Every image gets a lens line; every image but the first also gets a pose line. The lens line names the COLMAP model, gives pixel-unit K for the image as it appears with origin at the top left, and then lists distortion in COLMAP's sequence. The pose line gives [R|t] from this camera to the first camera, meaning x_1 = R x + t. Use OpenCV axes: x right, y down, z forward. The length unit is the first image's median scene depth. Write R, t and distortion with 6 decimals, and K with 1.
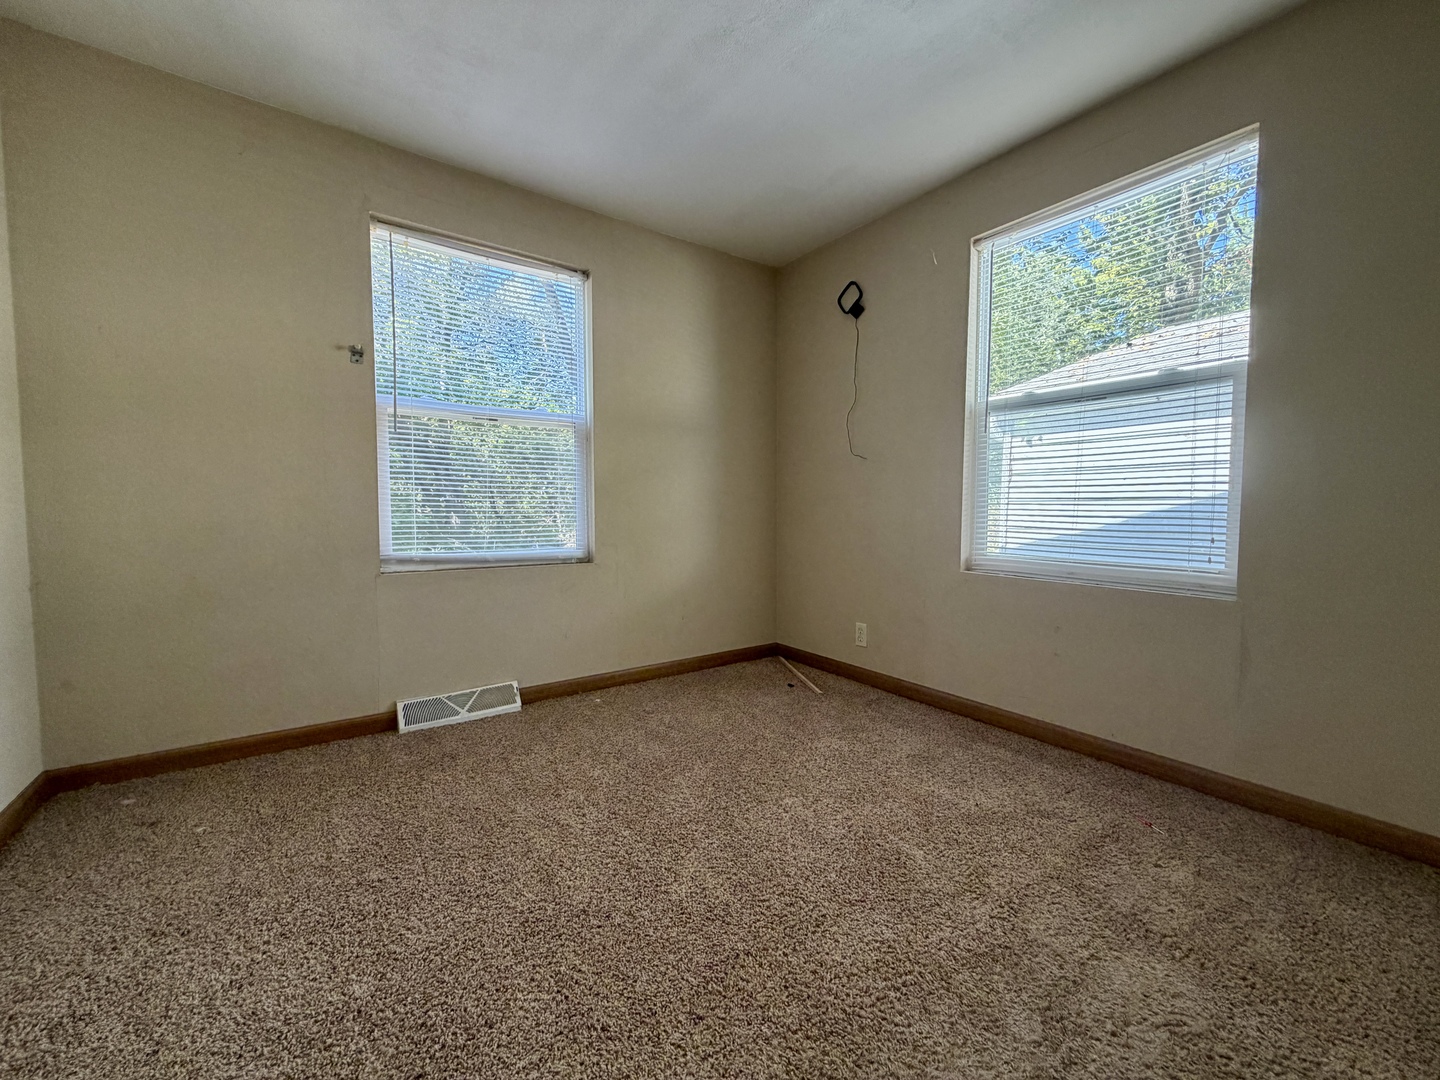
lens RADIAL K [[572.5, 0, 725.6], [0, 572.5, 540.4], [0, 0, 1]] dist [-0.000427, 0.000265]
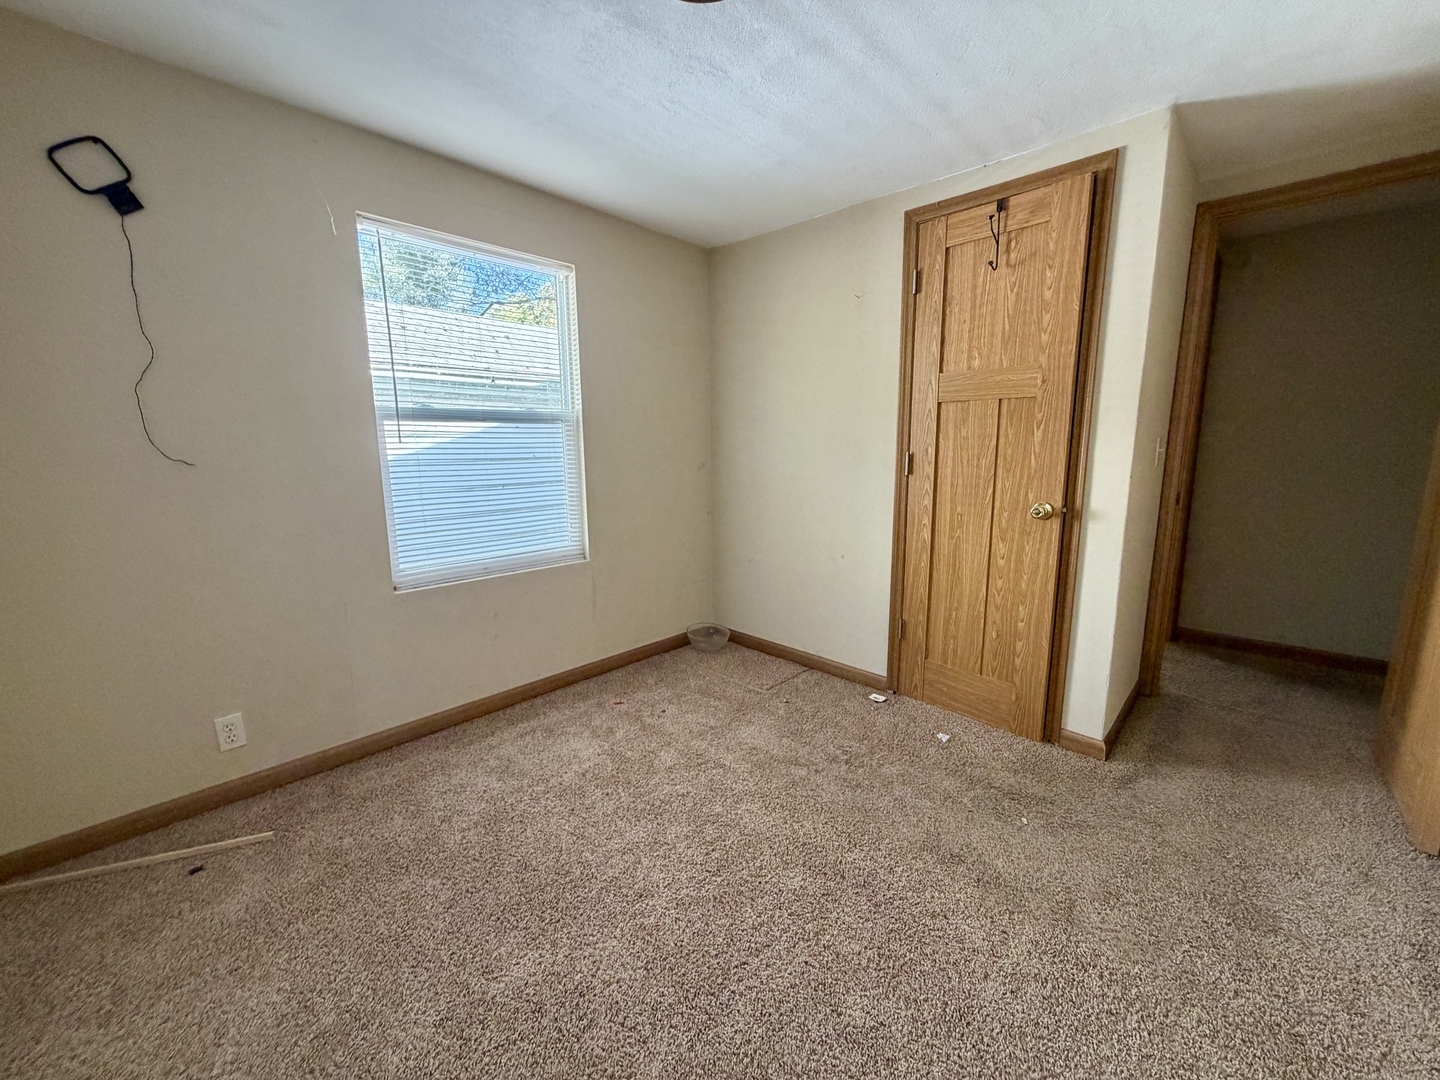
lens RADIAL K [[572.5, 0, 725.9], [0, 572.5, 538.2], [0, 0, 1]] dist [-0.000427, 0.000265]
pose [[-0.186752, -0.171441, 0.967332, -0.531640], [0.057739, 0.981038, 0.185017, -0.162975], [-0.980709, 0.090405, -0.173312, 0.607906]]
